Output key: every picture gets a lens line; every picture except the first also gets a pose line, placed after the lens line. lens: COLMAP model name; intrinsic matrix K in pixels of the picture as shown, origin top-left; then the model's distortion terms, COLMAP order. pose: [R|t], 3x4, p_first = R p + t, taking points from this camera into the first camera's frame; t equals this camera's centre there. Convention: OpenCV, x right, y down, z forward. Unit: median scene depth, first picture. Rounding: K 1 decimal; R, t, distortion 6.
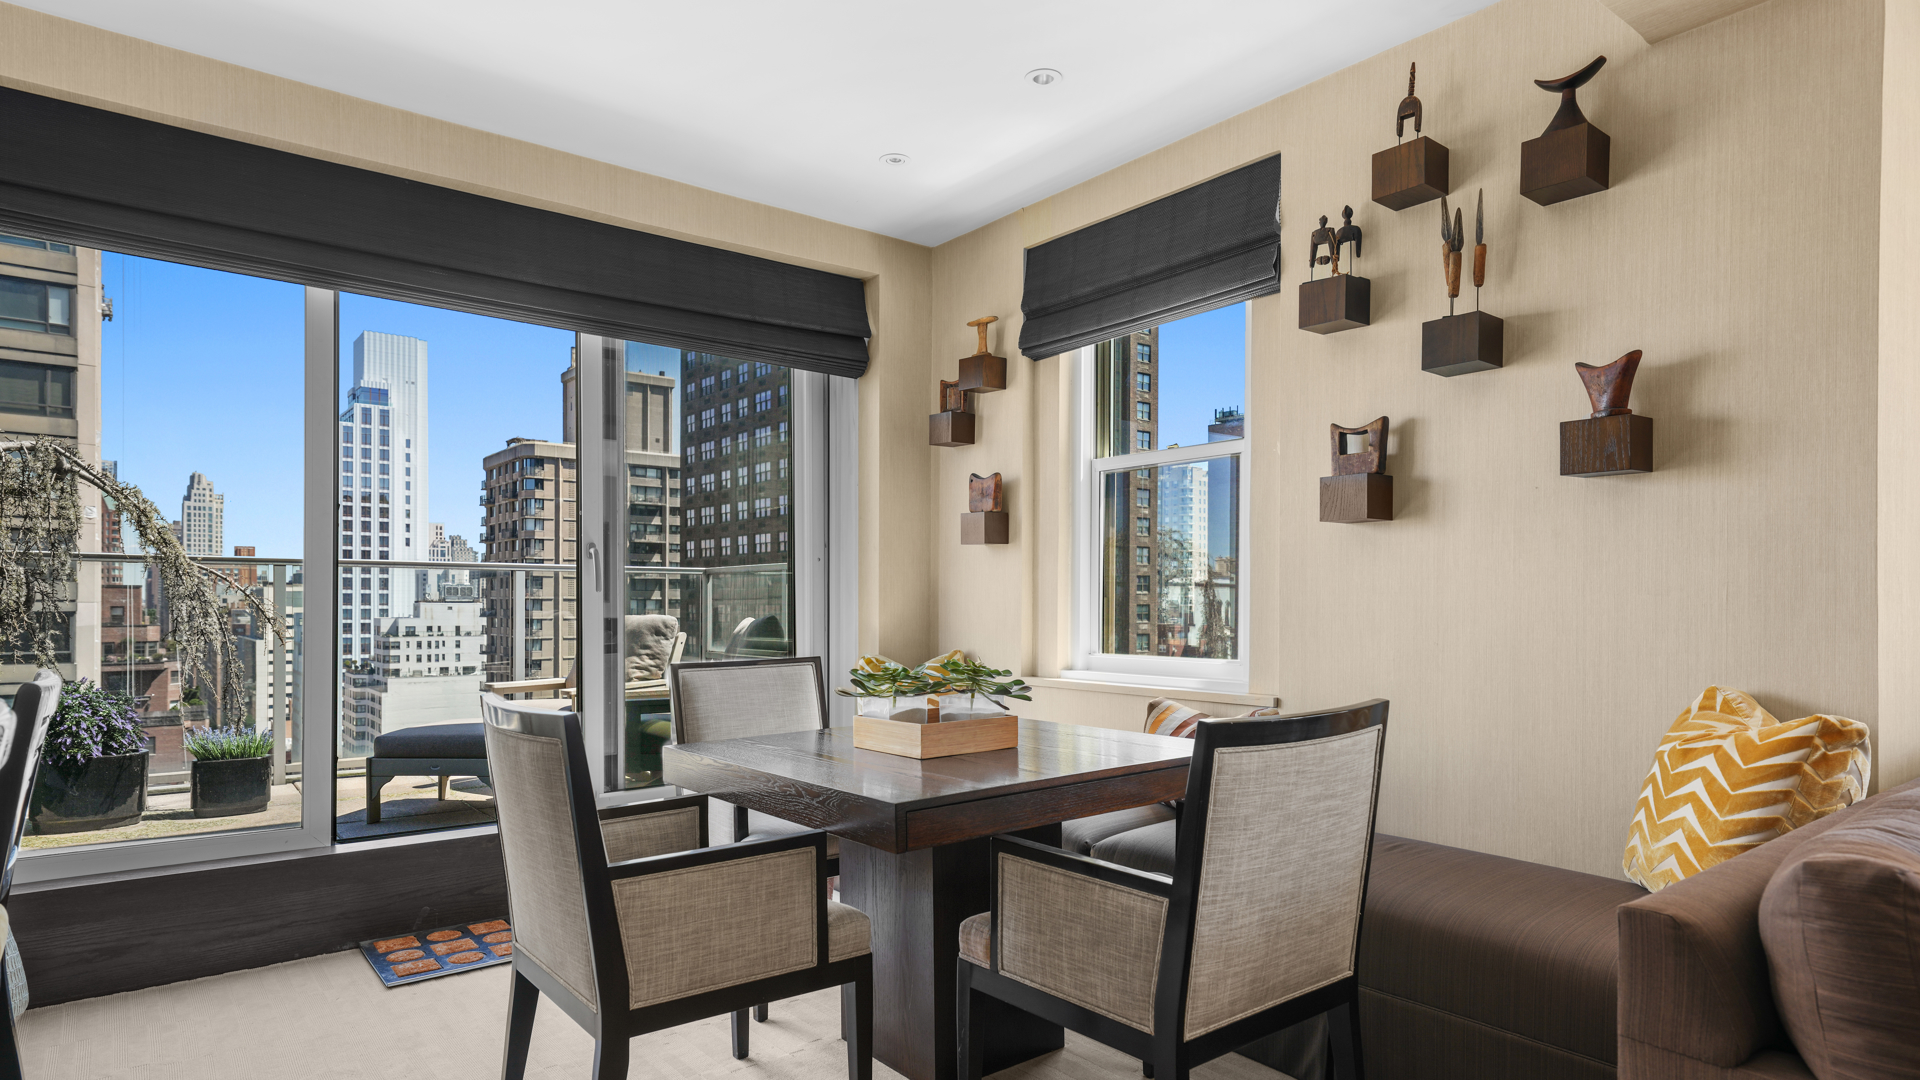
lens RADIAL K [[1063.9, 0, 964.4], [0, 1063.9, 605.3], [0, 0, 1]] dist [0.005083, 0.000404]
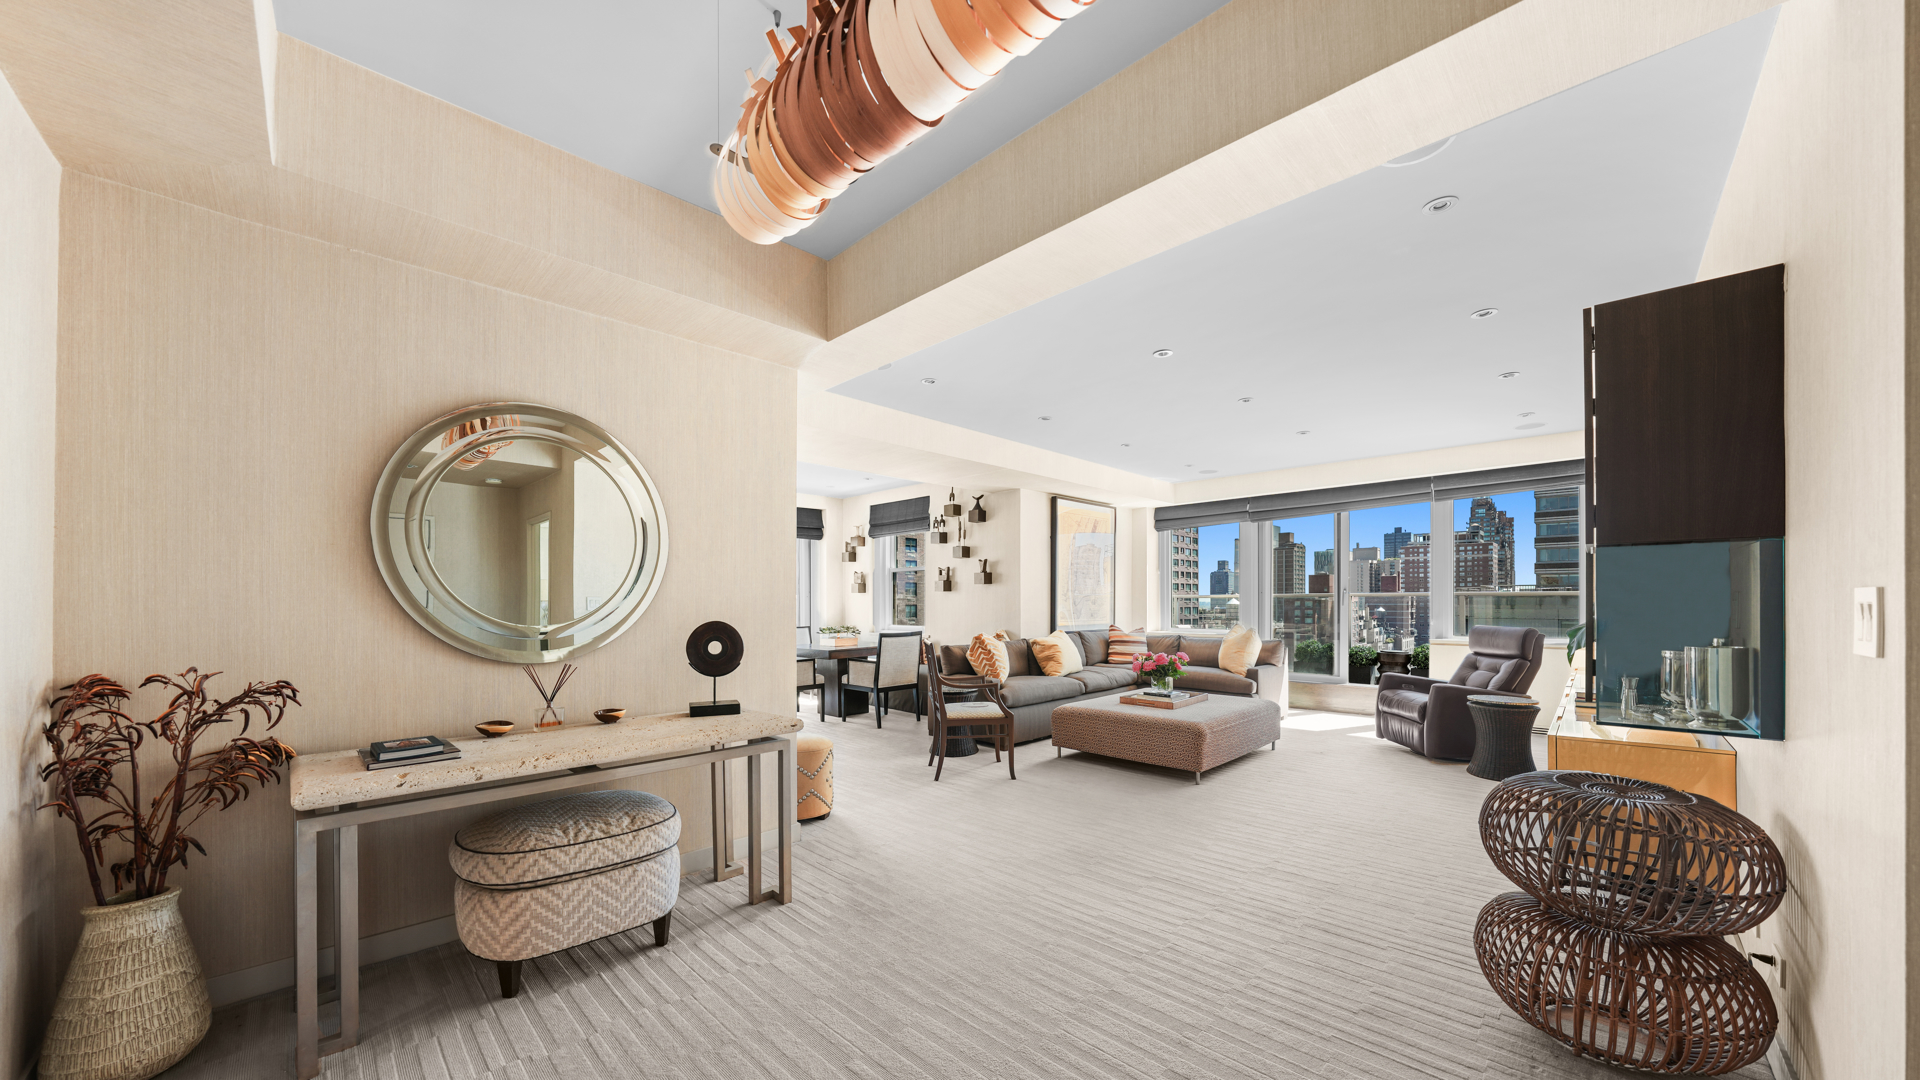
lens RADIAL K [[656.8, 0, 957.7], [0, 656.8, 596.5], [0, 0, 1]] dist [-0.028179, 0.005213]
pose [[0.993645, -0.003201, 0.112512, 0.128608], [0.004531, 0.999923, -0.011567, -0.027380], [-0.112466, 0.012003, 0.993583, -1.442644]]
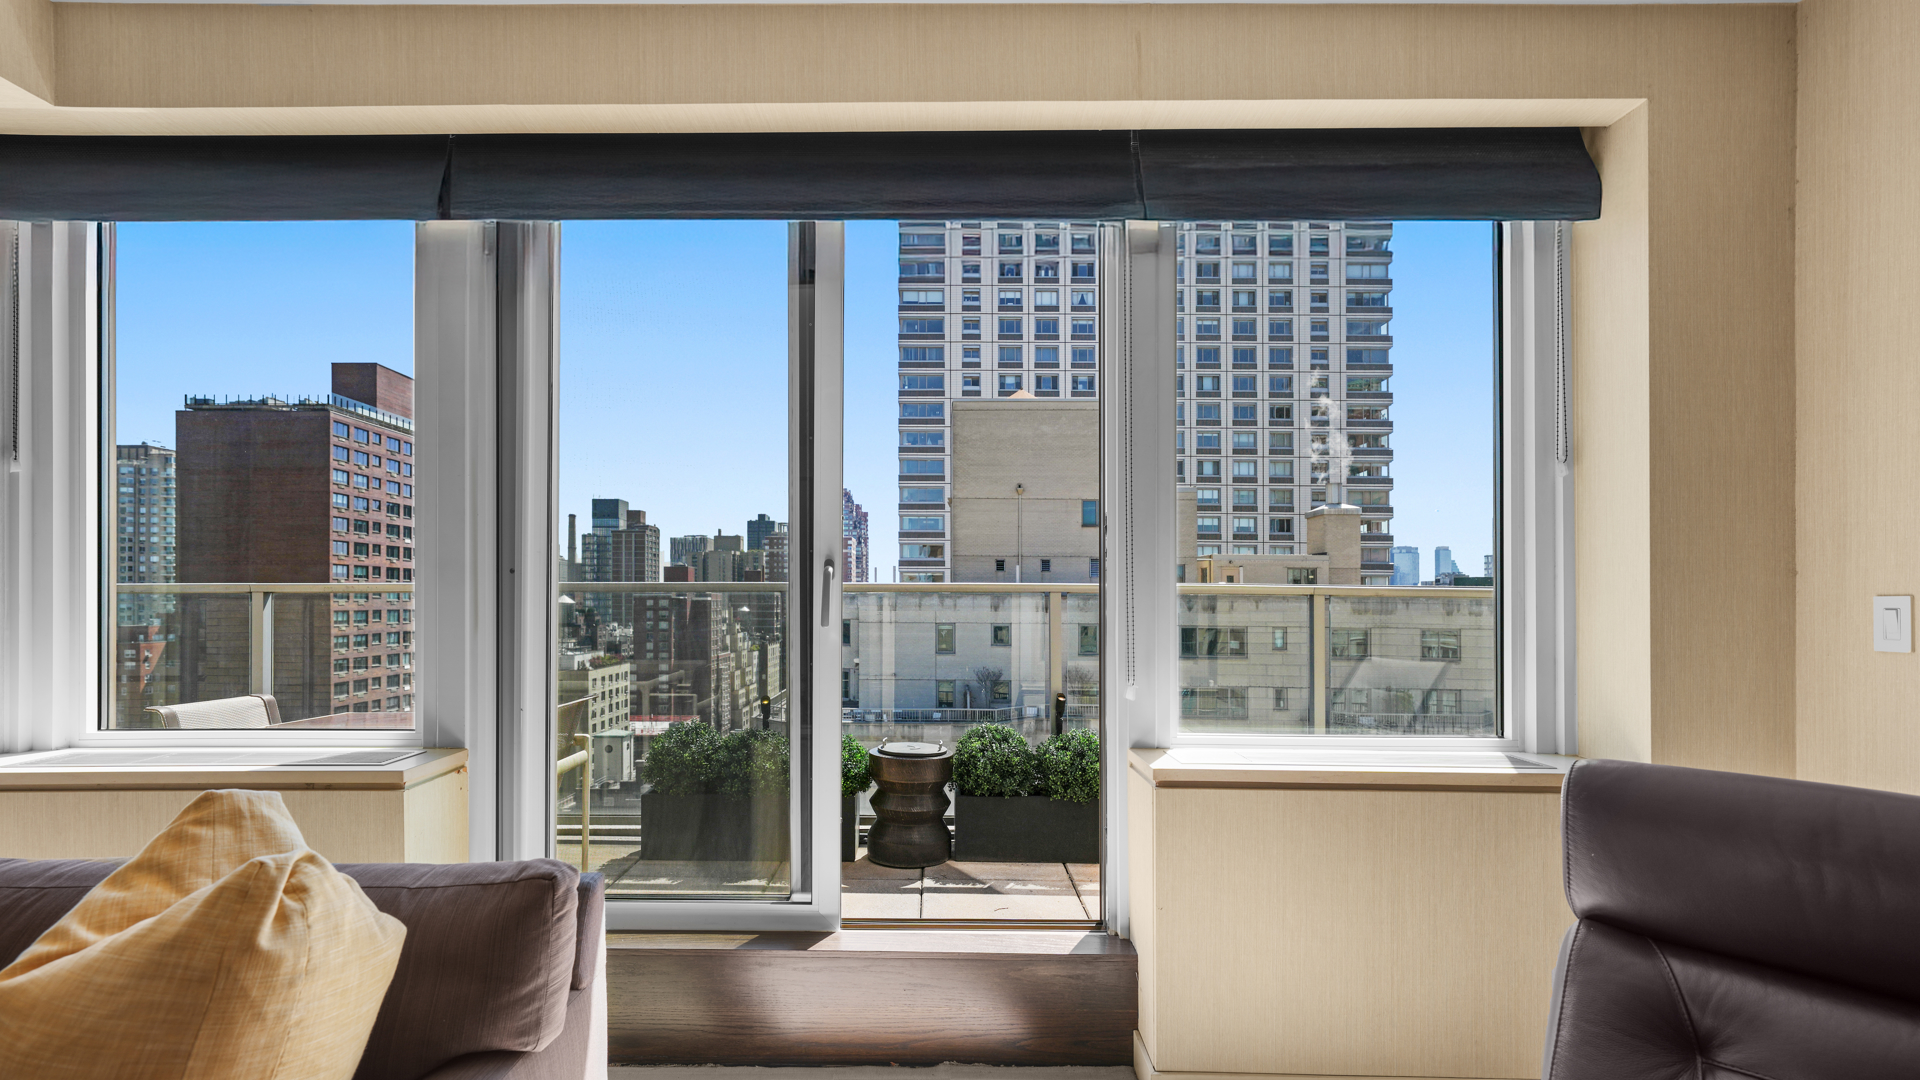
lens RADIAL K [[899.5, 0, 939.2], [0, 899.5, 609.2], [0, 0, 1]] dist [-0.016586, -0.000299]
pose [[0.617890, -0.008380, 0.786220, 1.100557], [0.002224, 0.999958, 0.008910, -0.042690], [-0.786262, -0.003757, 0.617882, 0.020657]]
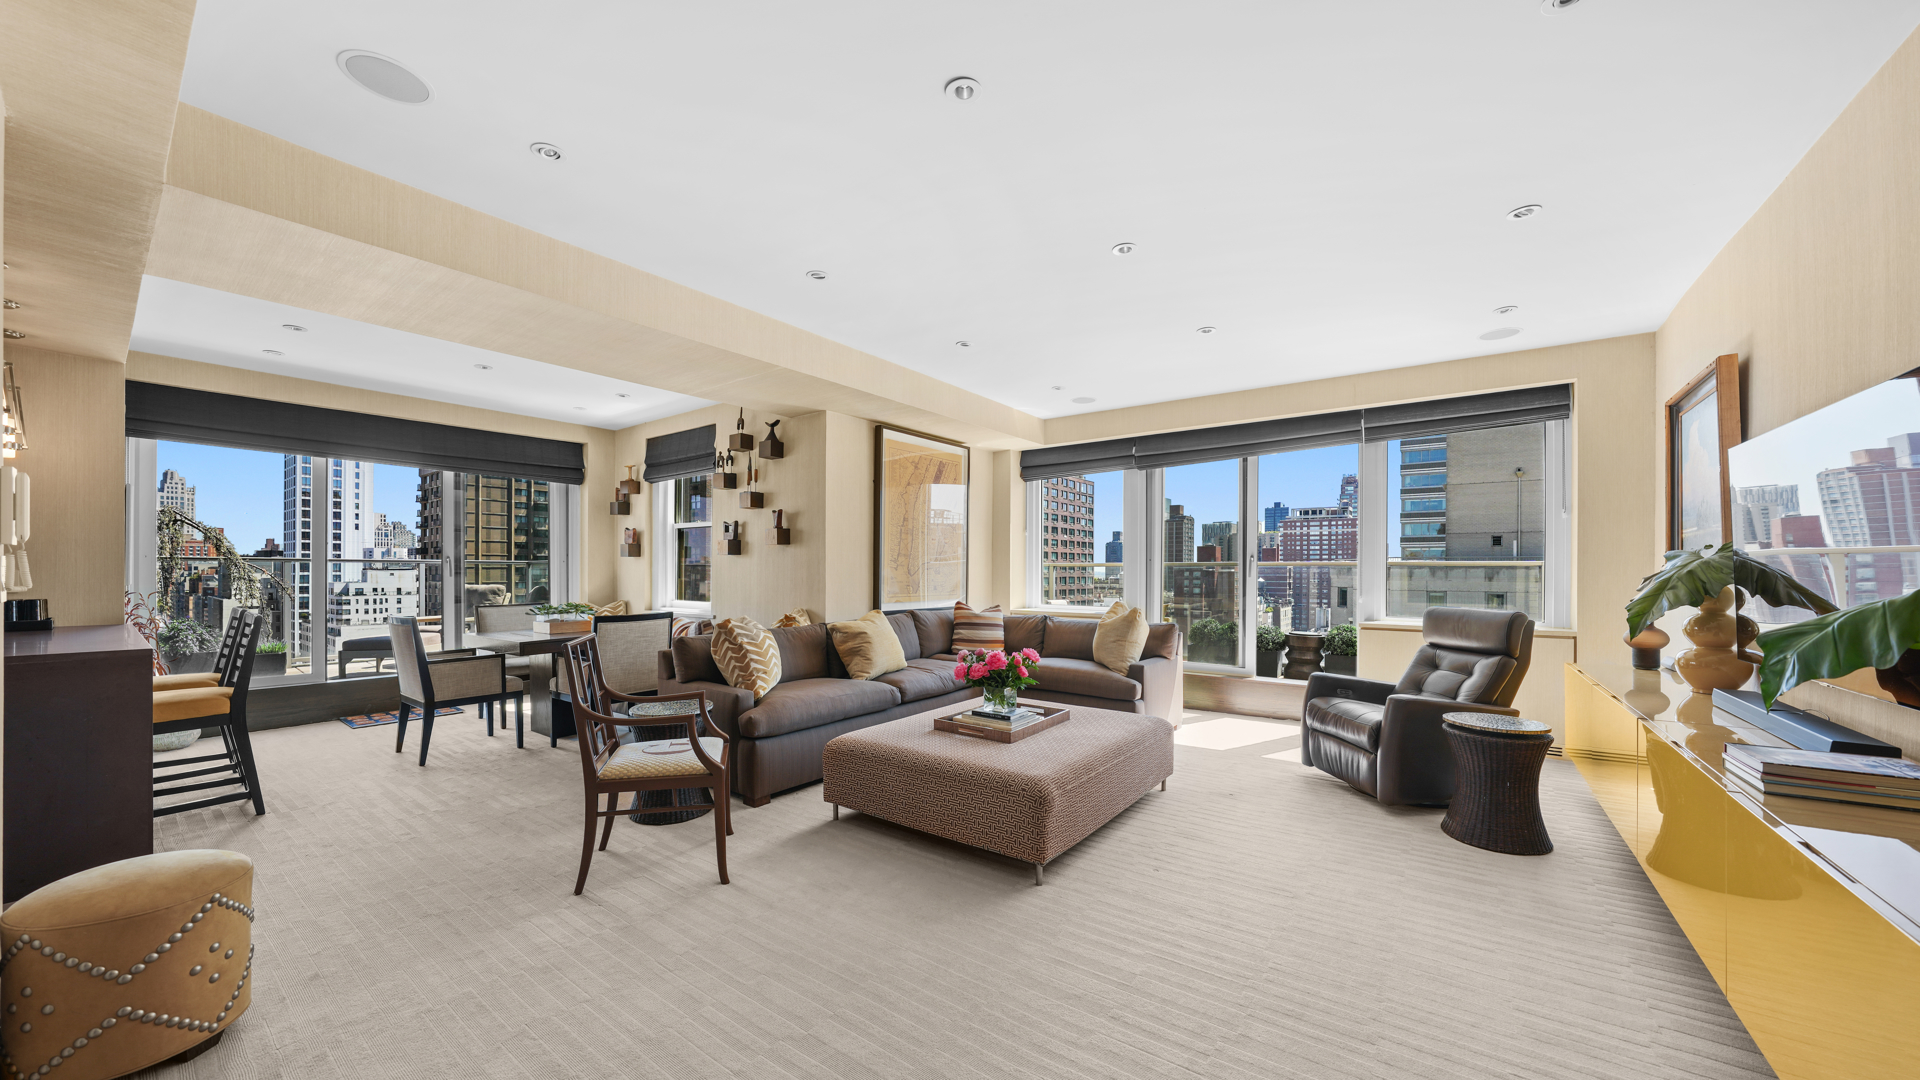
lens RADIAL K [[669.5, 0, 949.7], [0, 669.5, 574.3], [0, 0, 1]] dist [-0.022582, 0.000190]
pose [[0.968286, -0.000185, 0.249845, 0.465834], [-0.000377, 0.999998, 0.002203, -0.027338], [-0.249845, -0.002227, 0.968283, -0.905543]]
